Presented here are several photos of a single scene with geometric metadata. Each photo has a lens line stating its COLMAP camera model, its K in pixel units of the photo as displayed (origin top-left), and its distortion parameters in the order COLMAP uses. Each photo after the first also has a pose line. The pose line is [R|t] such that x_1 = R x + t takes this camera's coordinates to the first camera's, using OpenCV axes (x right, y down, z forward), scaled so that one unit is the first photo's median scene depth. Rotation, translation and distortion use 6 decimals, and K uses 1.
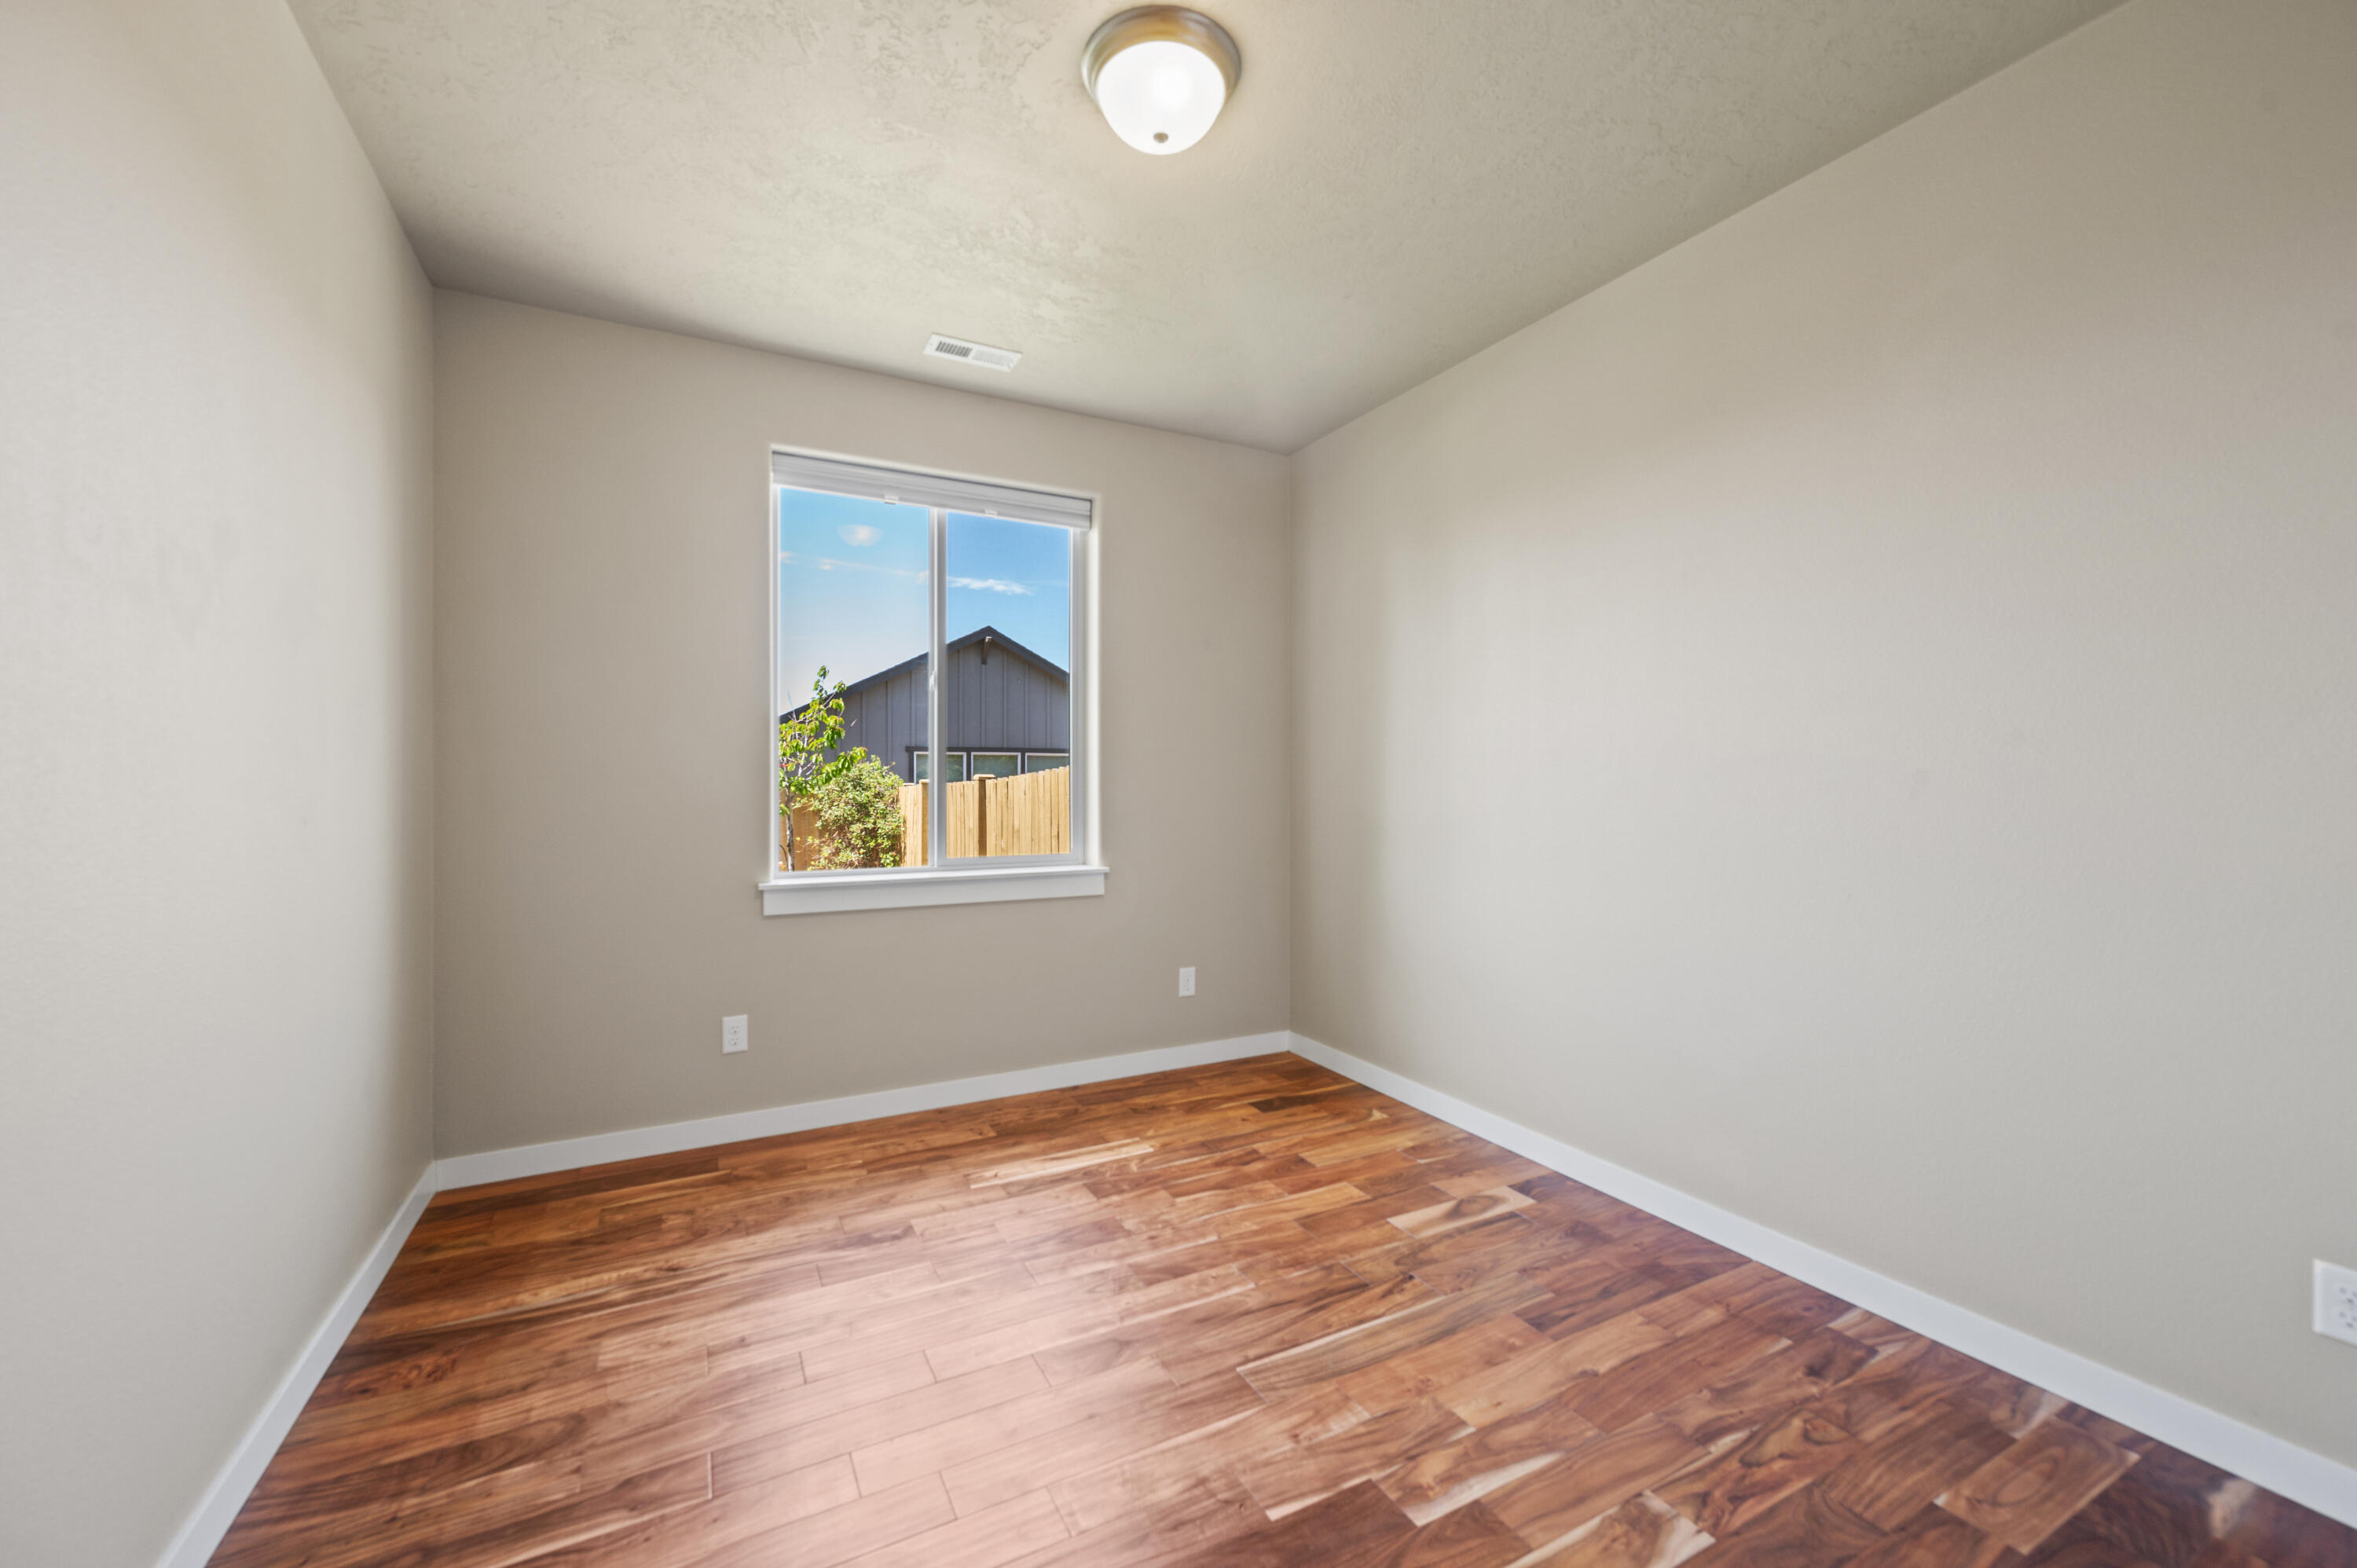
lens RADIAL K [[918.1, 0, 1171.3], [0, 918.1, 778.7], [0, 0, 1]] dist [0.000432, -0.000130]
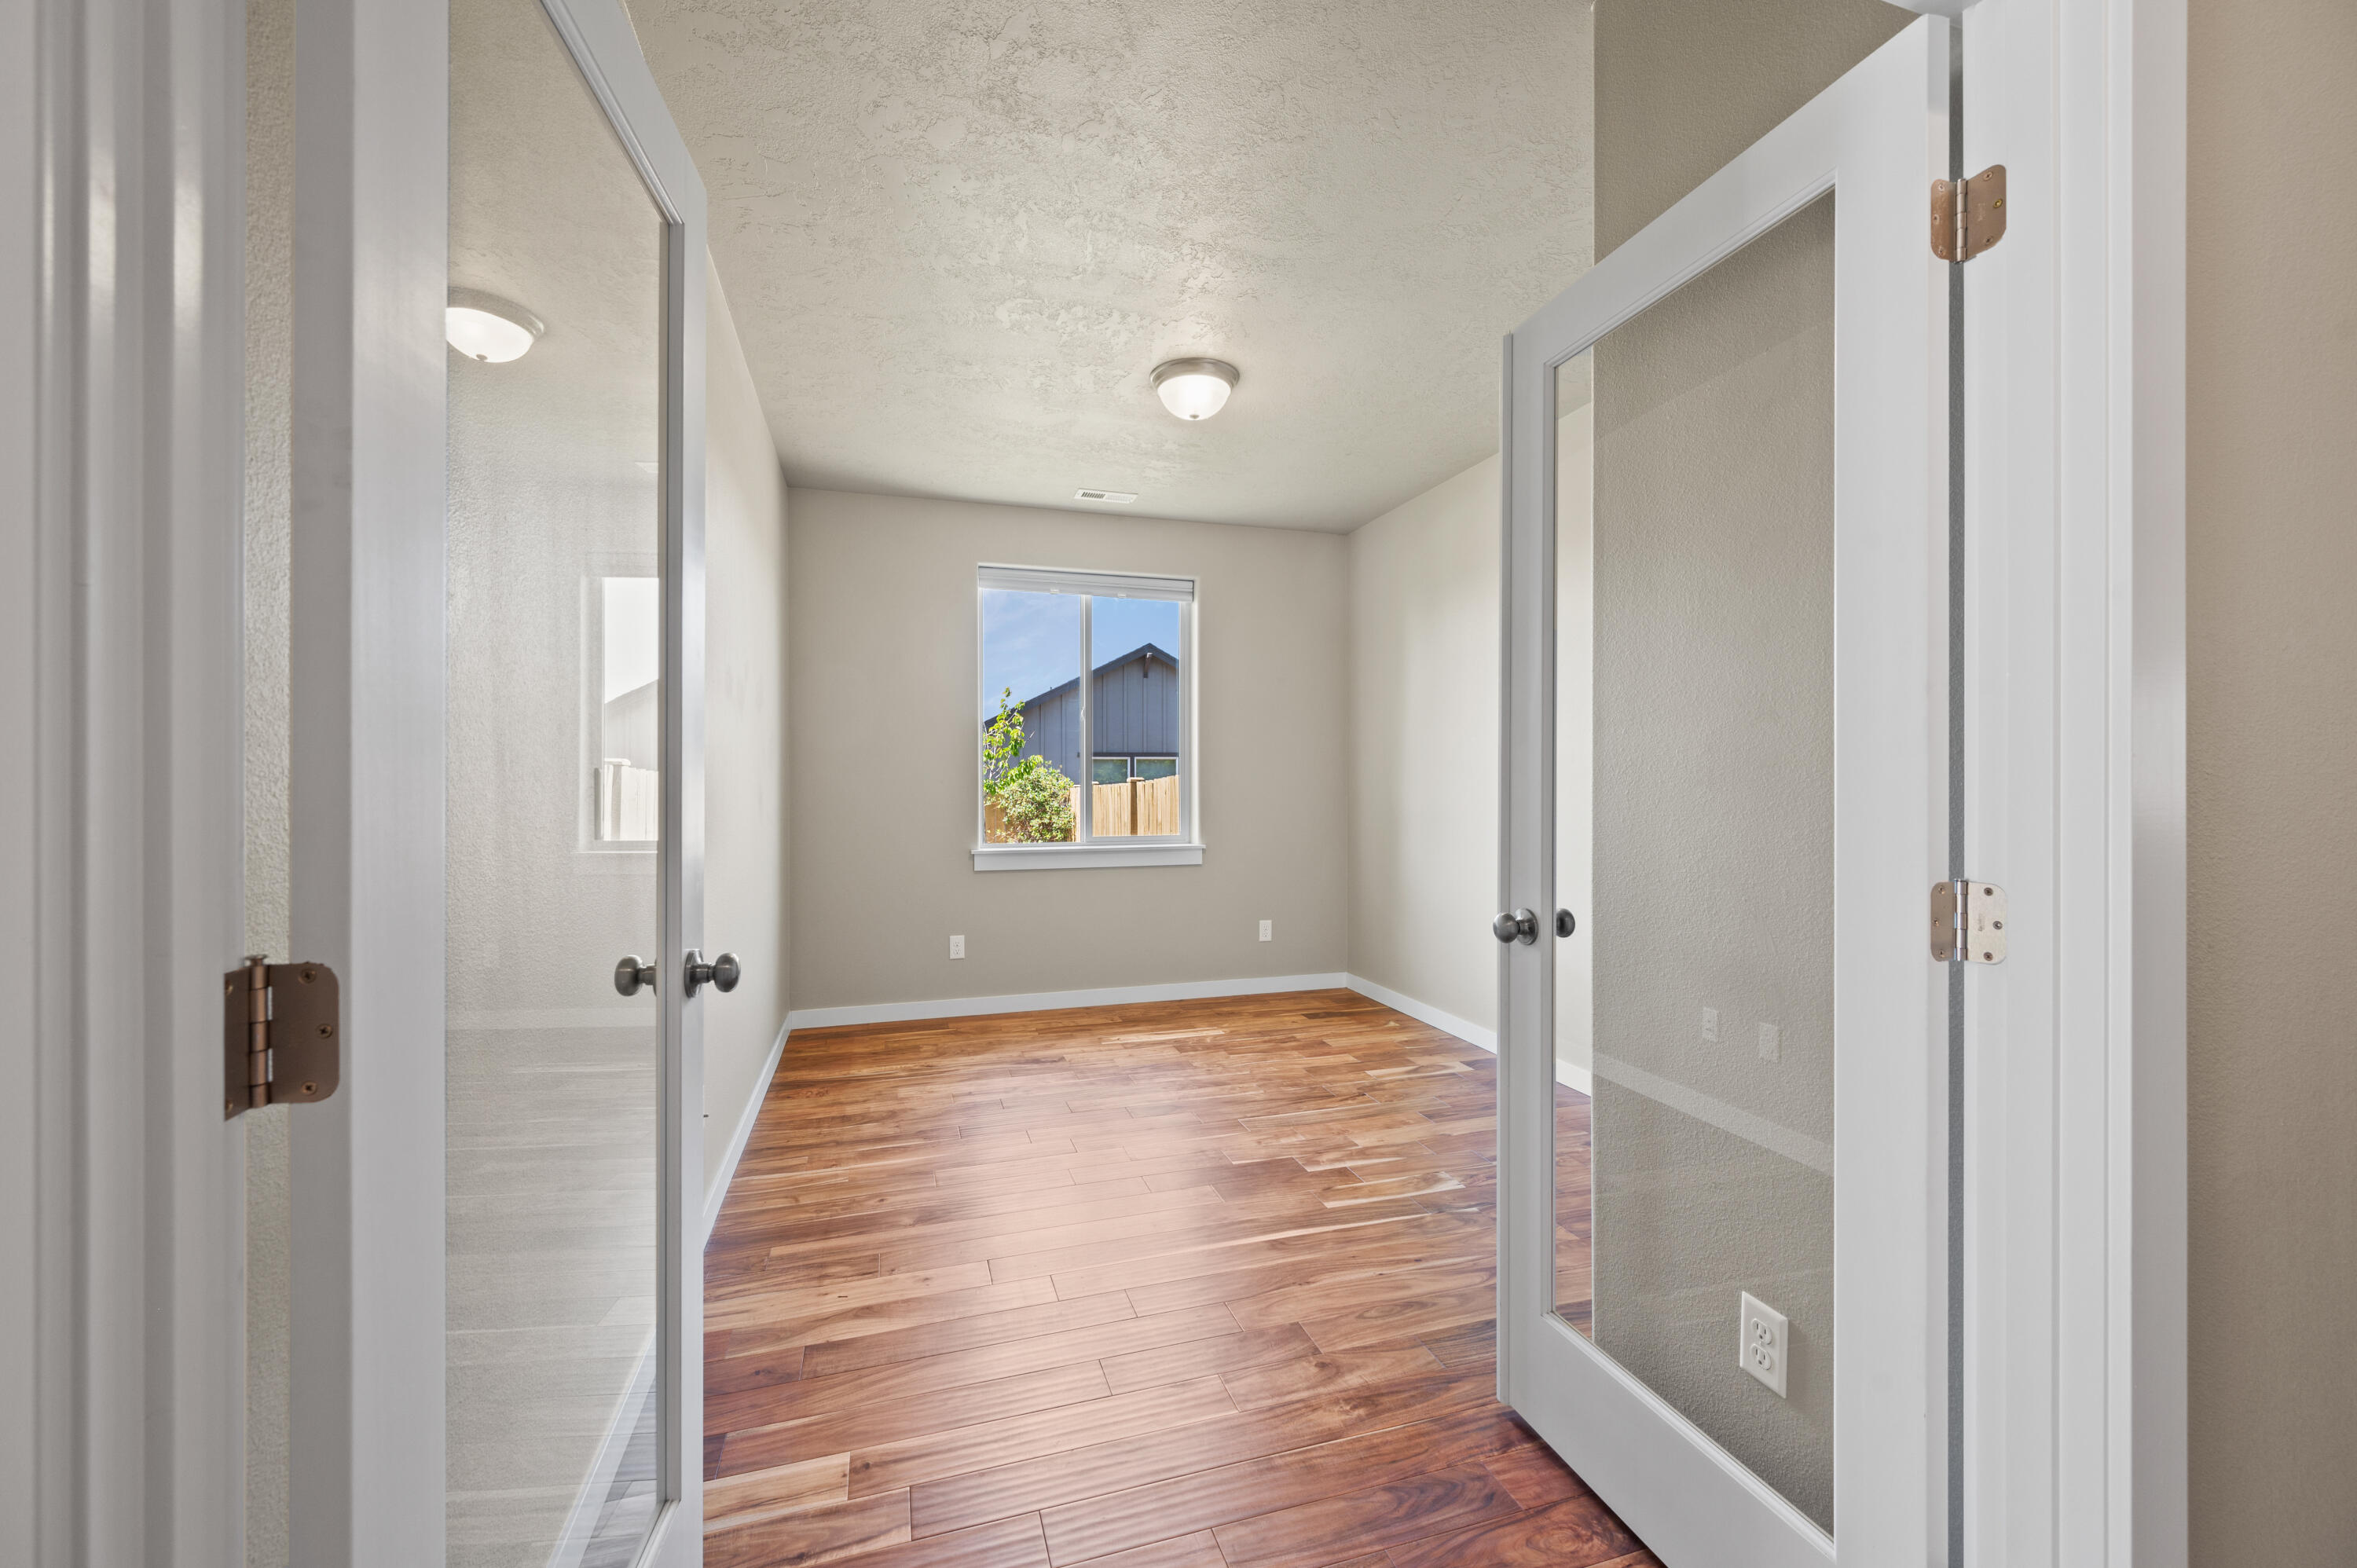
lens RADIAL K [[936.1, 0, 1178.5], [0, 936.1, 784.0], [0, 0, 1]] dist [0.000212, -0.000028]
pose [[0.983657, -0.000536, -0.180052, 0.196114], [0.001264, 0.999991, 0.003928, -0.002425], [0.180049, -0.004091, 0.983649, -0.538247]]
